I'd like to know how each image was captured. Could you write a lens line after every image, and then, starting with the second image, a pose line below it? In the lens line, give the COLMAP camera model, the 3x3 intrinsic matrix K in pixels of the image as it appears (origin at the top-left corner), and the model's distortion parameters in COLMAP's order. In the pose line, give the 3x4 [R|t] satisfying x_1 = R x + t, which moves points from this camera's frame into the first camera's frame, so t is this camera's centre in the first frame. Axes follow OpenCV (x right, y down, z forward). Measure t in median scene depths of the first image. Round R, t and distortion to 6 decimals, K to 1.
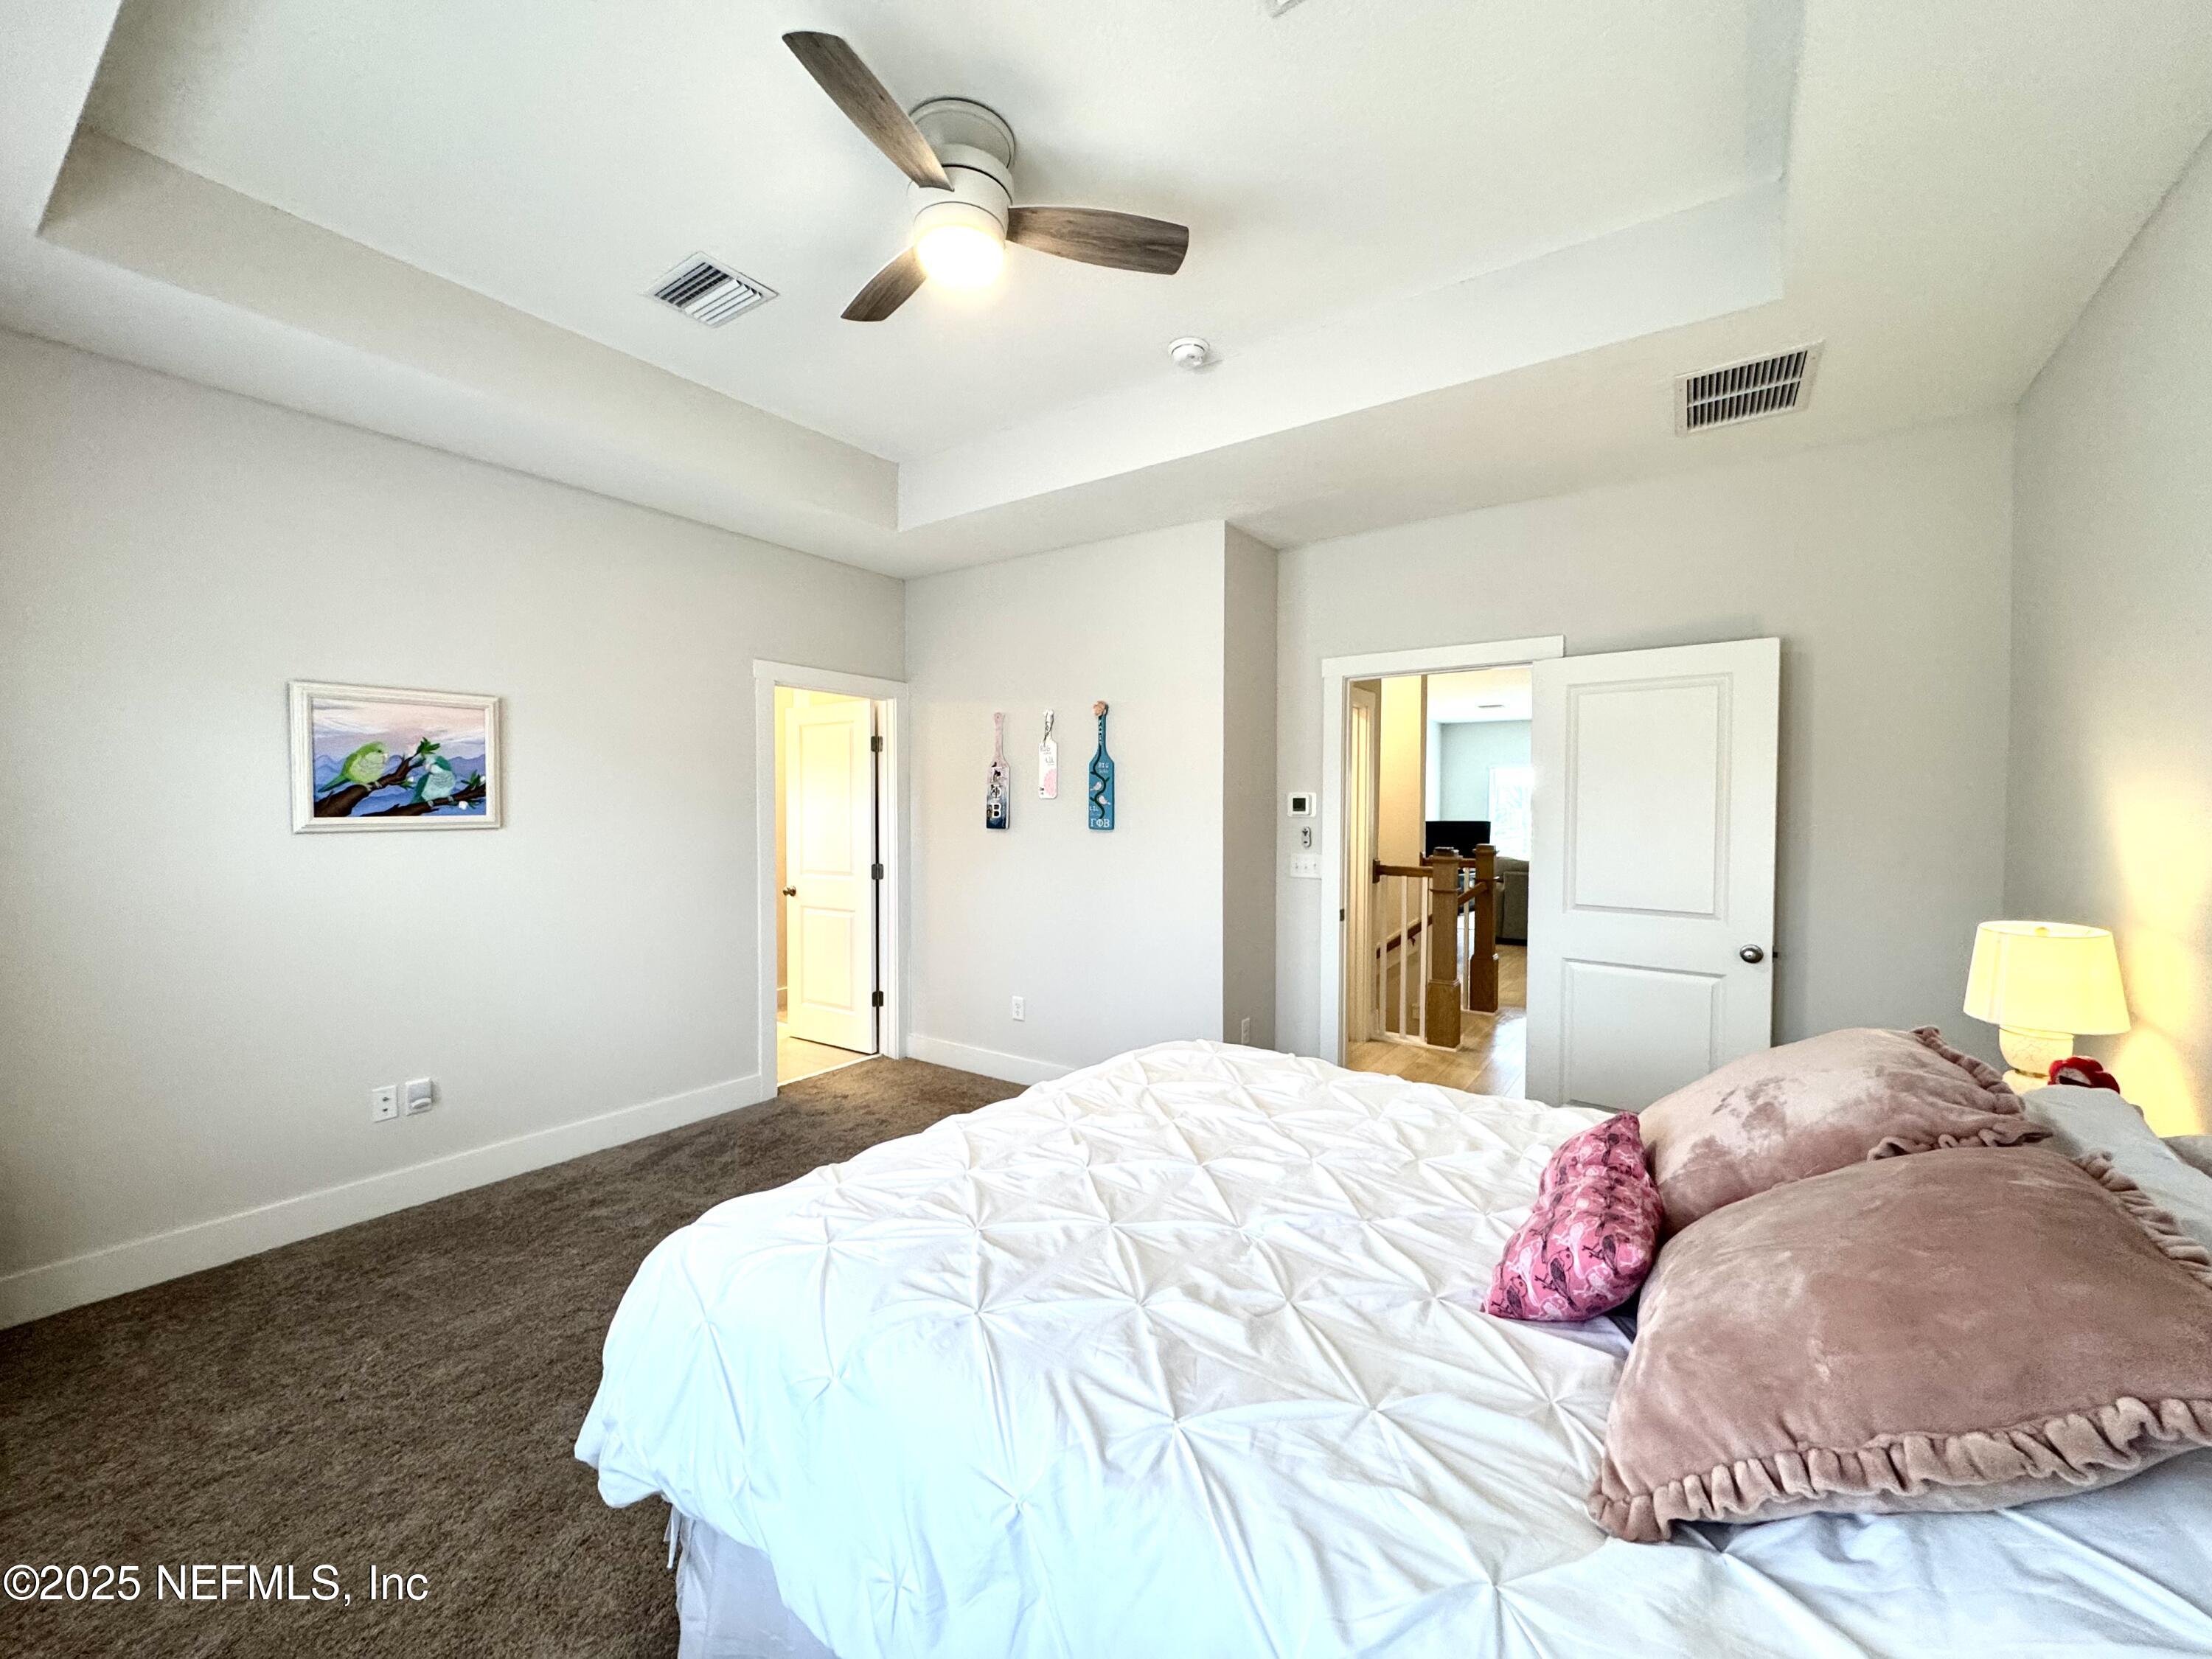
lens RADIAL K [[883.5, 0, 1105.3], [0, 883.5, 831.1], [0, 0, 1]] dist [-0.003630, 0.001204]
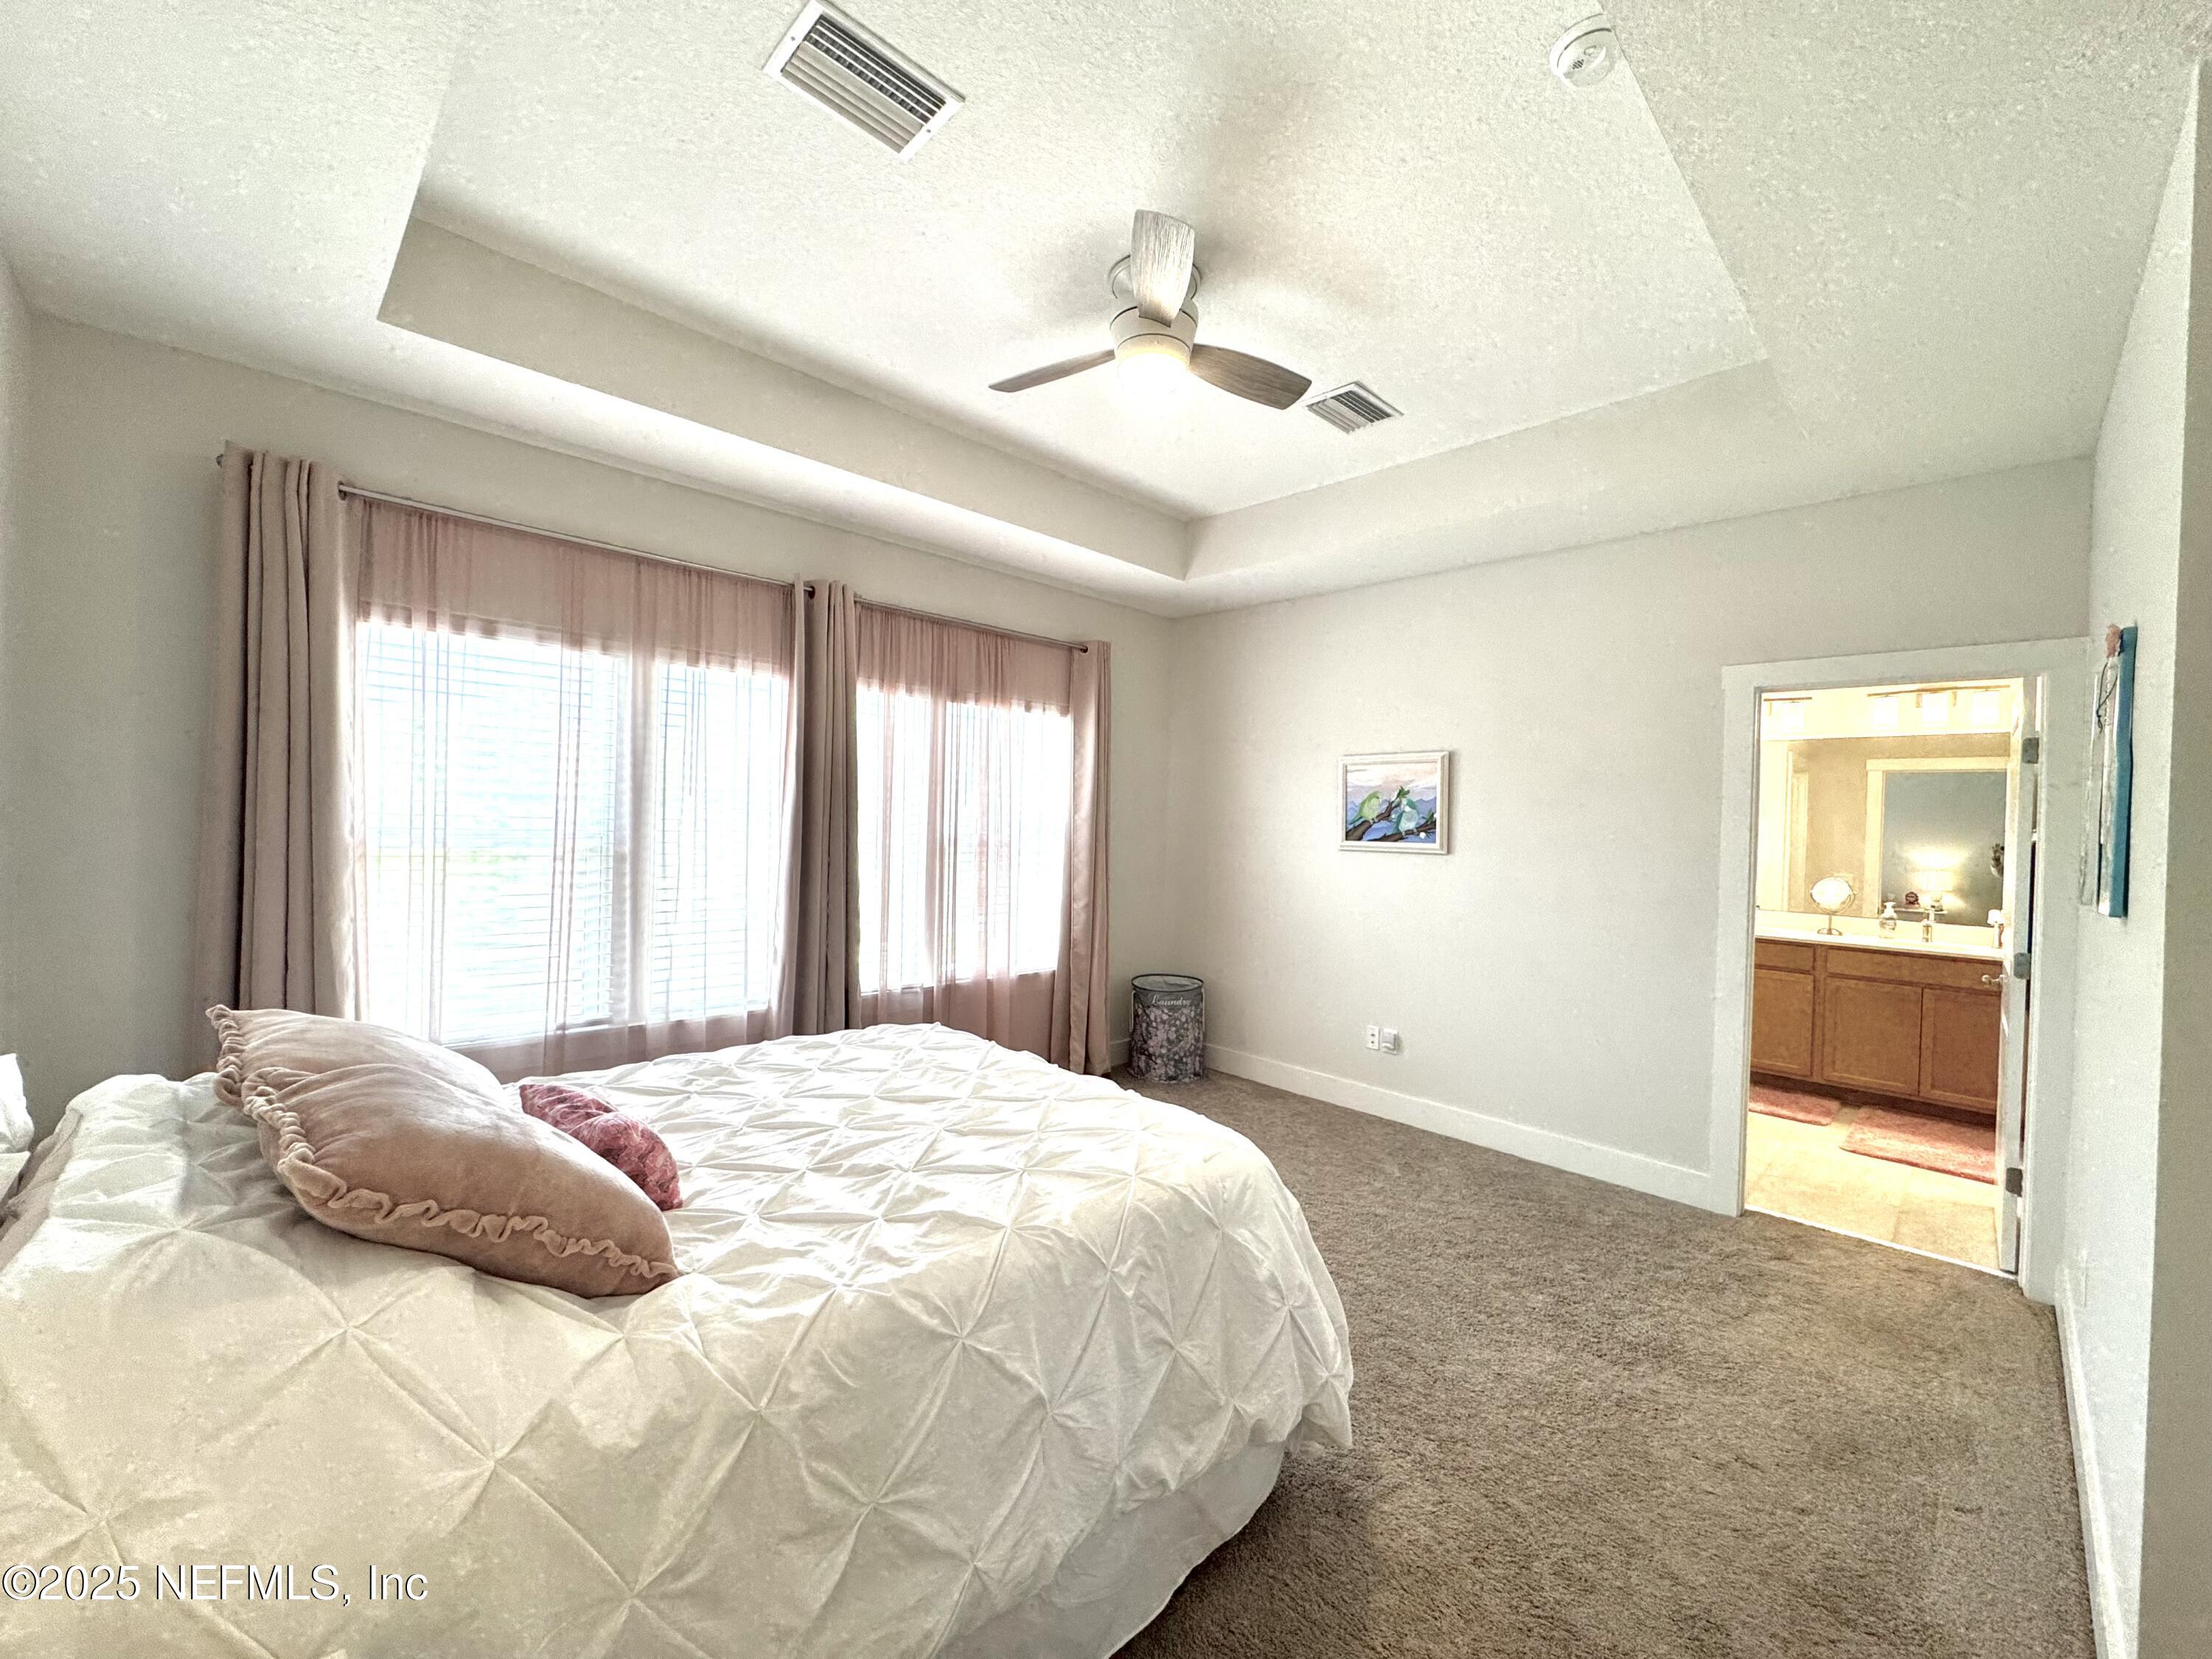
lens RADIAL K [[883.5, 0, 1109.4], [0, 883.5, 834.8], [0, 0, 1]] dist [-0.003630, 0.001204]
pose [[-0.174664, 0.016053, -0.984497, 0.689101], [-0.052410, 0.998298, 0.025576, -0.041409], [0.983232, 0.056065, -0.173525, 0.797433]]
